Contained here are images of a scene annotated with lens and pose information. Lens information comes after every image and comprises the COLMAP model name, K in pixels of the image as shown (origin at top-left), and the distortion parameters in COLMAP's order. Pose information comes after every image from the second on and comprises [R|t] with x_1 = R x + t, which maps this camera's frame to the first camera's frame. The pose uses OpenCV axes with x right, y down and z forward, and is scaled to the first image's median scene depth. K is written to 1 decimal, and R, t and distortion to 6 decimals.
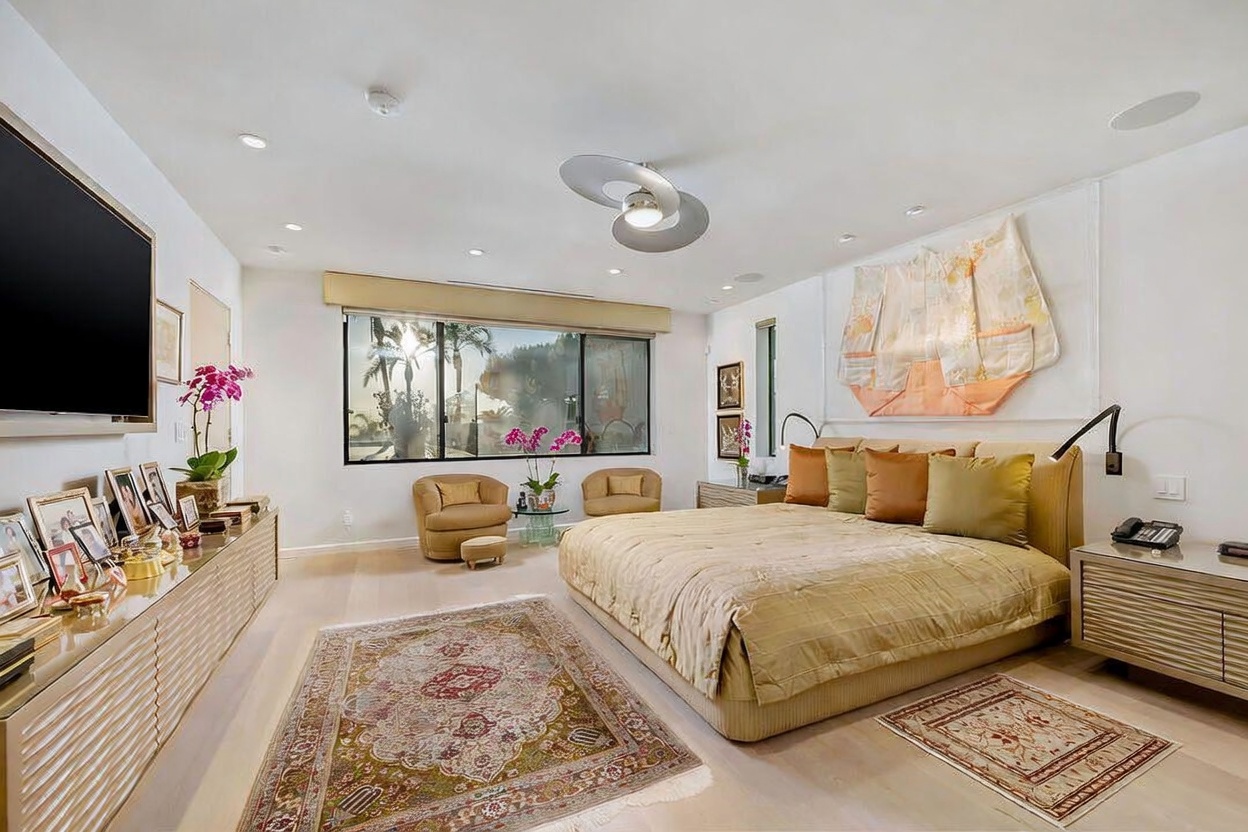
lens RADIAL K [[508.7, 0, 624.0], [0, 508.7, 416.0], [0, 0, 1]] dist [0.000143, -0.000005]
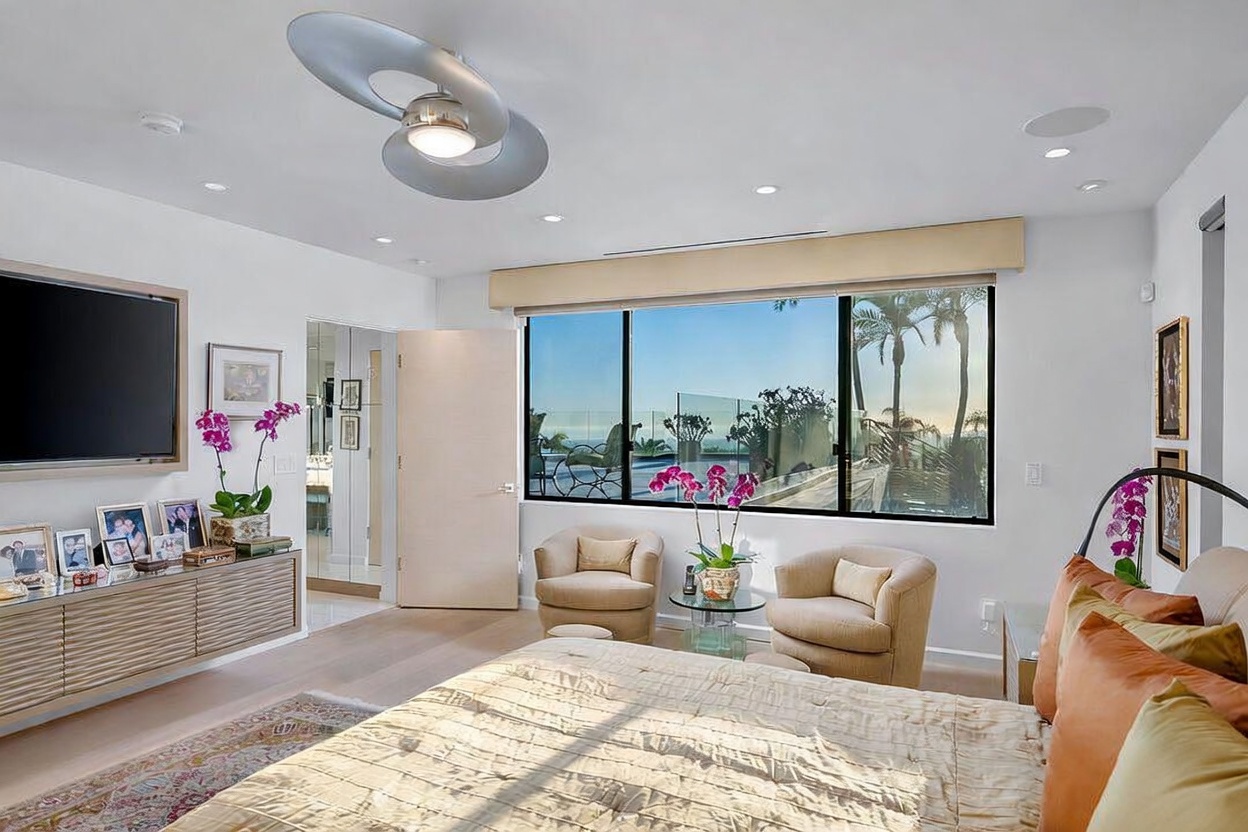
lens RADIAL K [[740.8, 0, 624.0], [0, 740.8, 416.0], [0, 0, 1]] dist [0.000534, 0.000105]
pose [[0.647661, 0.001315, -0.761927, 0.496206], [0.008572, 0.999923, 0.009012, -0.051038], [0.761880, -0.012368, 0.647600, 0.368193]]
